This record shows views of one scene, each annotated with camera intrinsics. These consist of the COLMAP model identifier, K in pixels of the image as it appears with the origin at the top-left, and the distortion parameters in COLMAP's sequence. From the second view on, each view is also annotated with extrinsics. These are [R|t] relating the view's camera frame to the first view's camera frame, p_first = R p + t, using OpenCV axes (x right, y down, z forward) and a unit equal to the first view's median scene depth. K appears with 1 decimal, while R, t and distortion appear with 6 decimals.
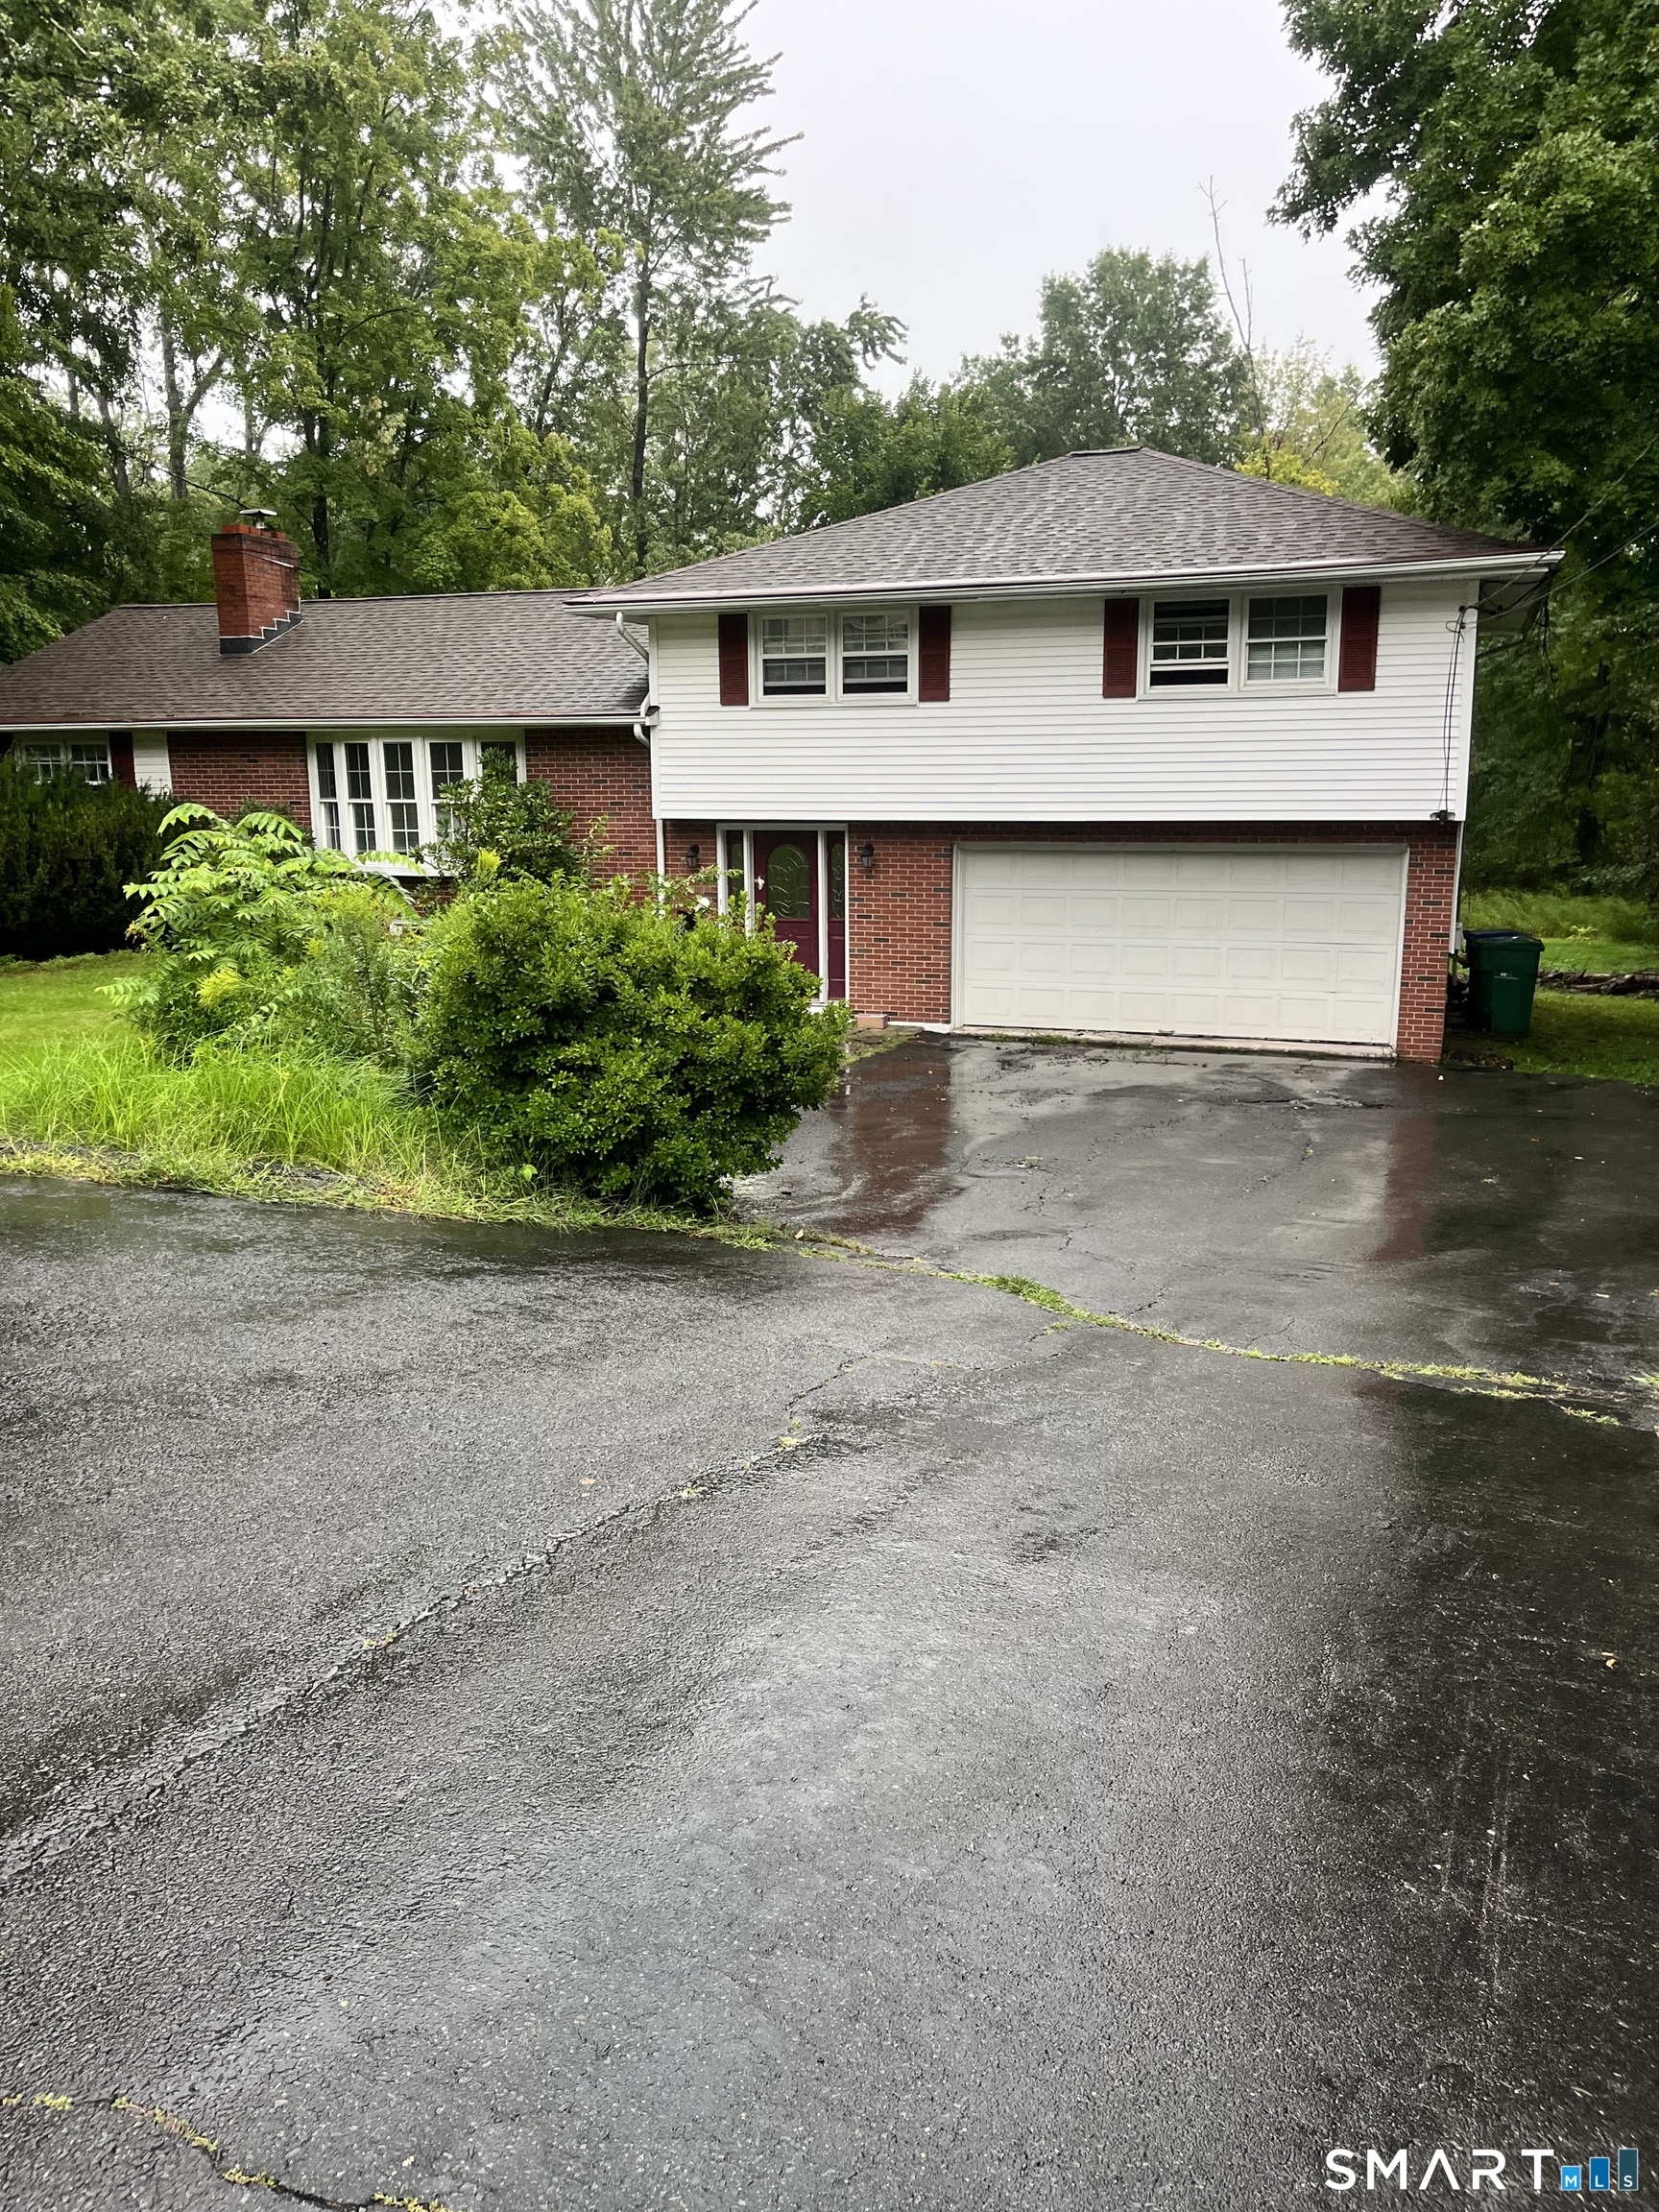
lens RADIAL K [[1686.8, 0, 823.0], [0, 1686.8, 1120.8], [0, 0, 1]] dist [0.023741, -0.010313]
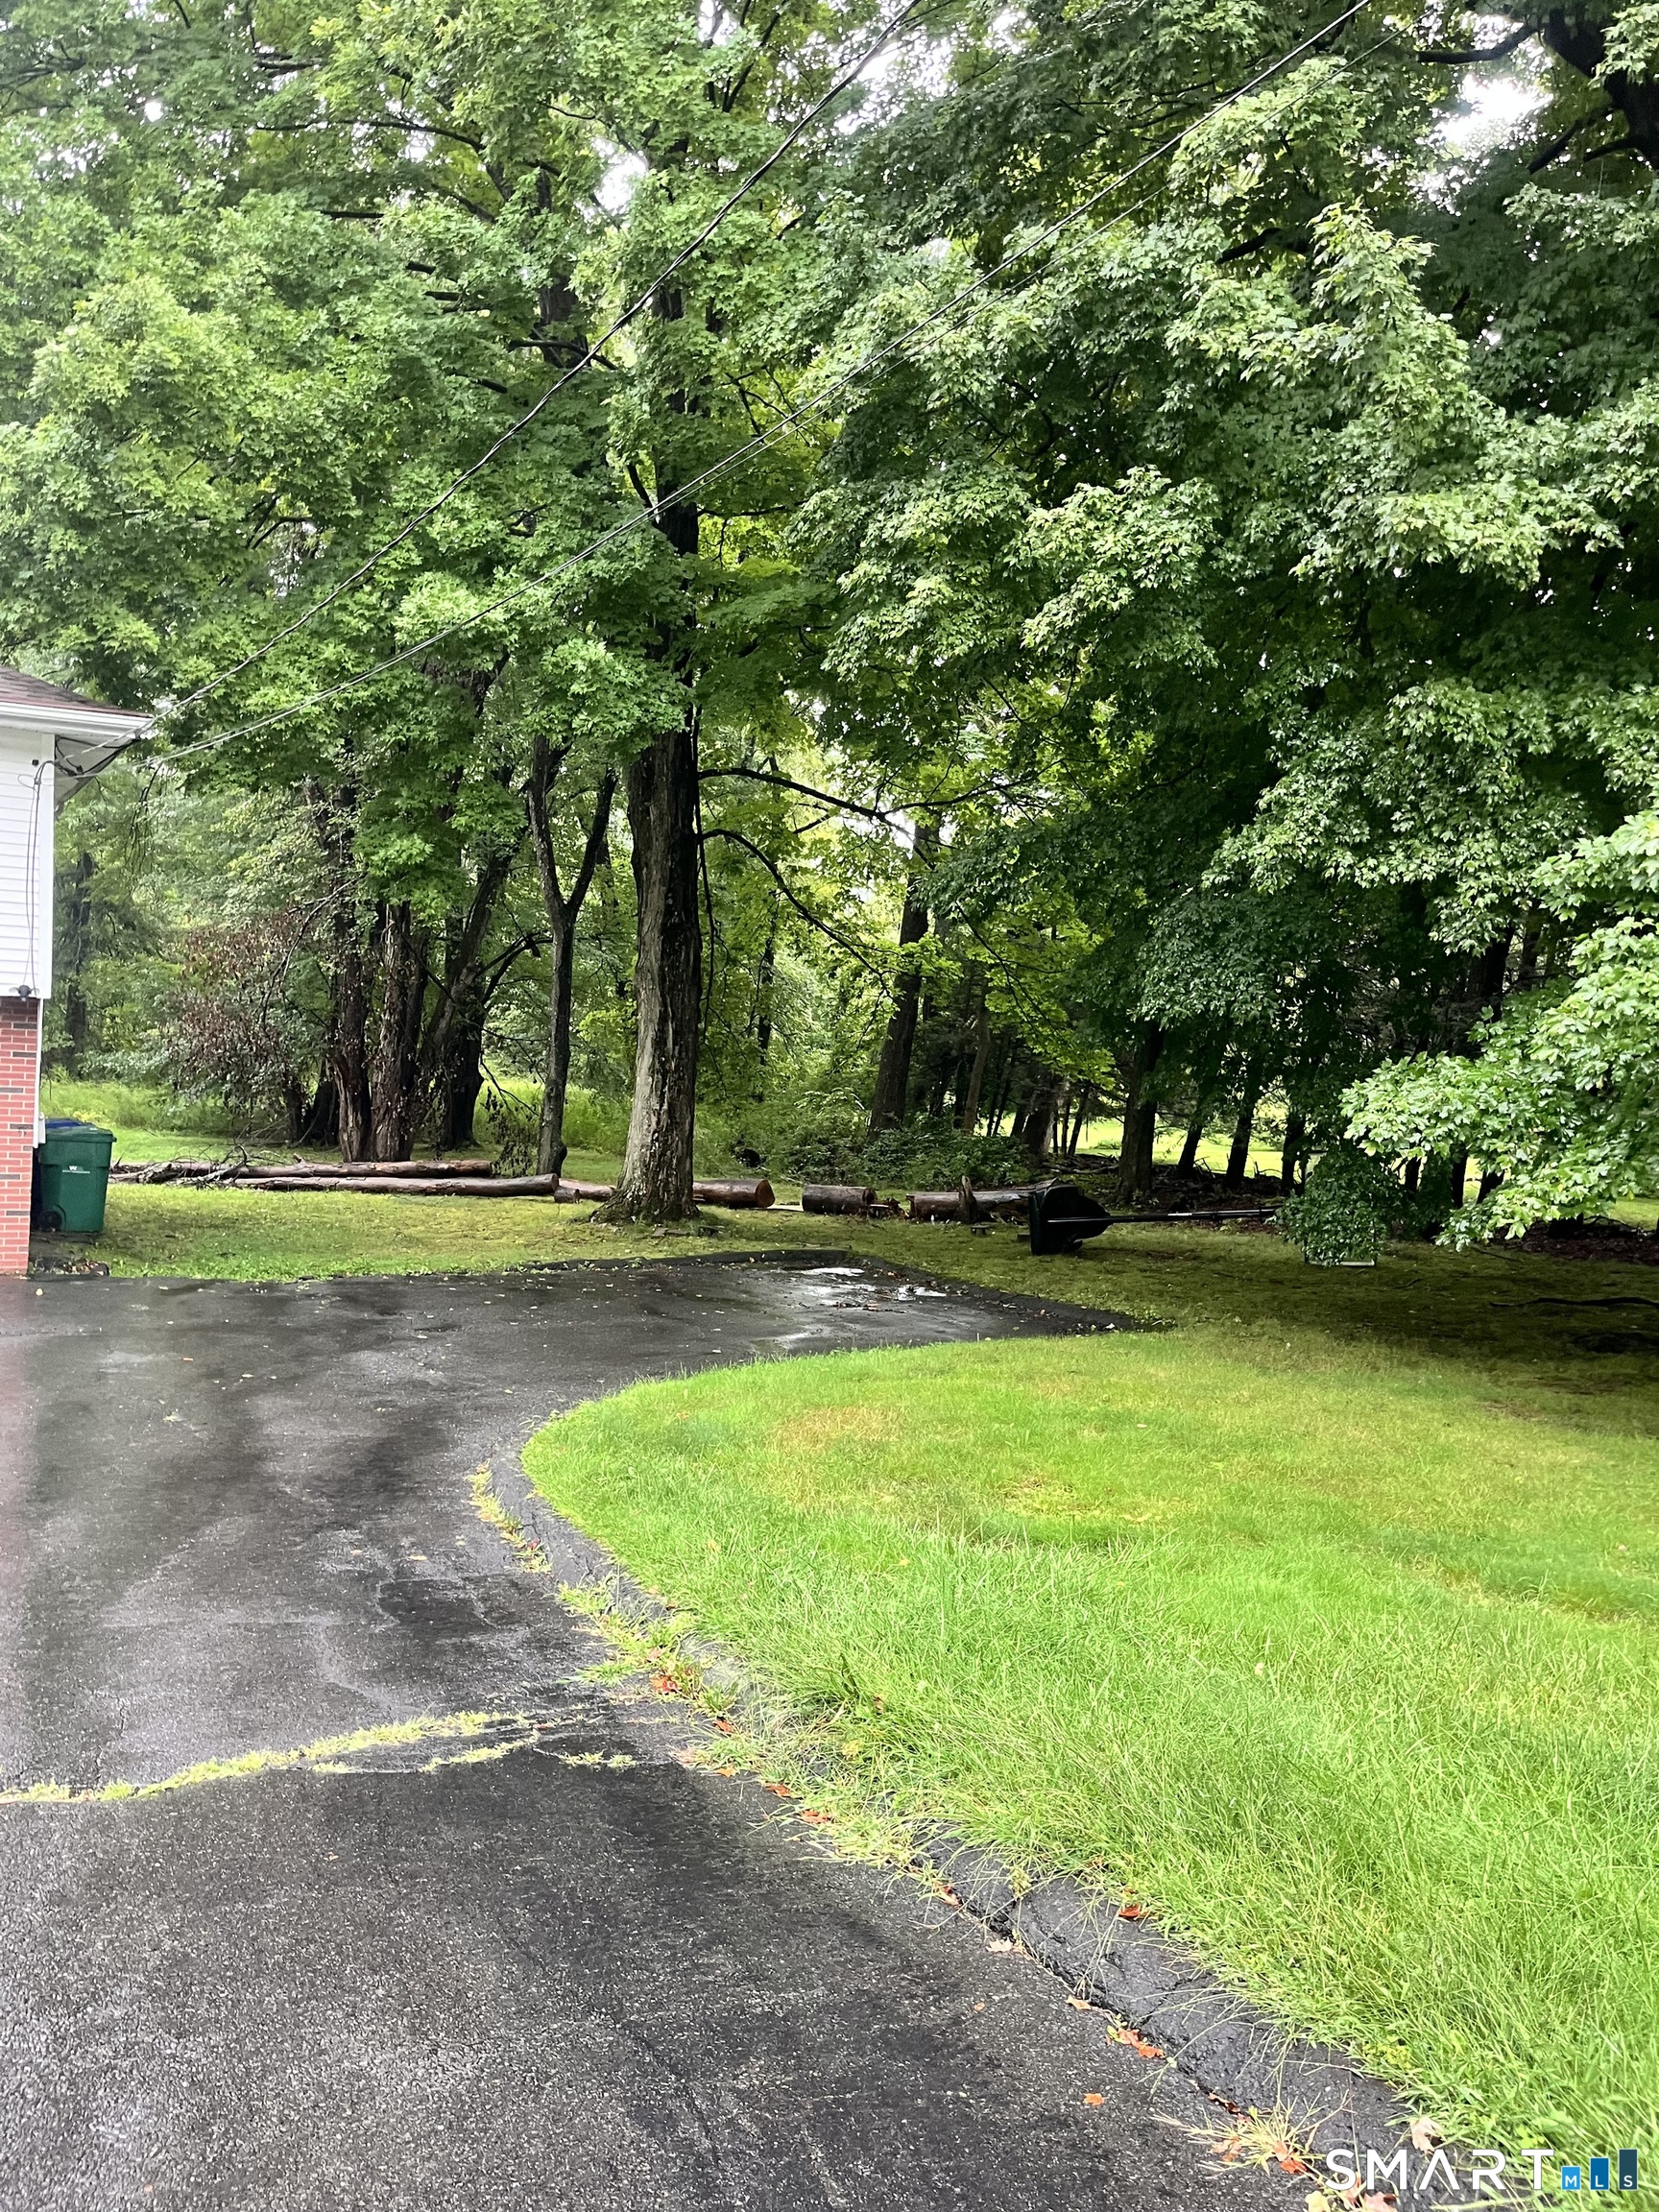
lens RADIAL K [[1686.8, 0, 824.7], [0, 1686.8, 1114.7], [0, 0, 1]] dist [0.023741, -0.010313]
pose [[0.659006, -0.005807, 0.752115, -0.017815], [0.089793, 0.993426, -0.071006, -0.016228], [-0.746759, 0.114328, 0.655195, 0.111952]]
